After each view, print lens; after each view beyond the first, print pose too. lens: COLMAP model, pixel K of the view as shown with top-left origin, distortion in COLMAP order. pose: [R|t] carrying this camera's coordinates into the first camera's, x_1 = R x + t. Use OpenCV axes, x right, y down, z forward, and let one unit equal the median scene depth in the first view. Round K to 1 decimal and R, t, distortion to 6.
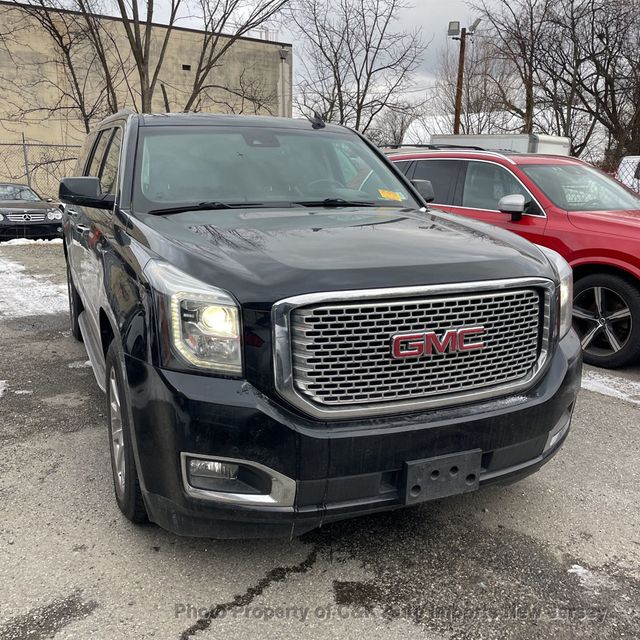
lens RADIAL K [[642.5, 0, 319.6], [0, 642.5, 321.4], [0, 0, 1]] dist [0.044433, 0.000000]
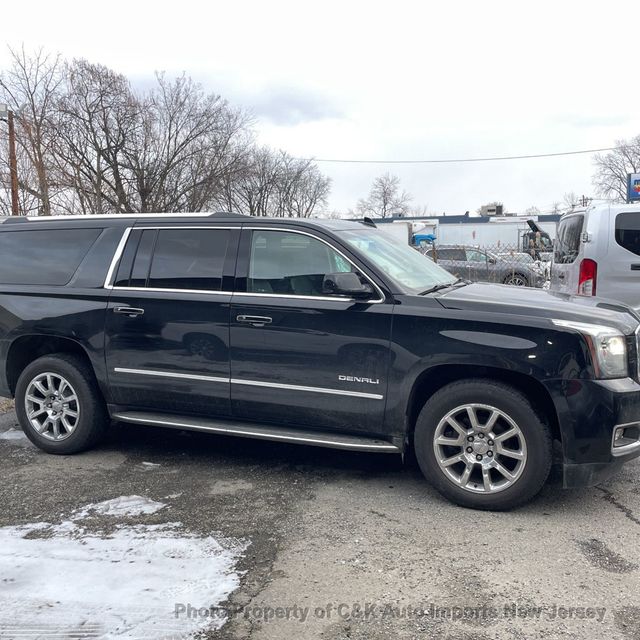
lens RADIAL K [[642.5, 0, 319.3], [0, 642.5, 319.0], [0, 0, 1]] dist [0.044433, 0.000000]
pose [[0.722262, -0.100847, 0.684228, -0.953731], [0.181269, 0.982331, -0.046561, -0.067011], [-0.667442, 0.157658, 0.727781, 0.117256]]
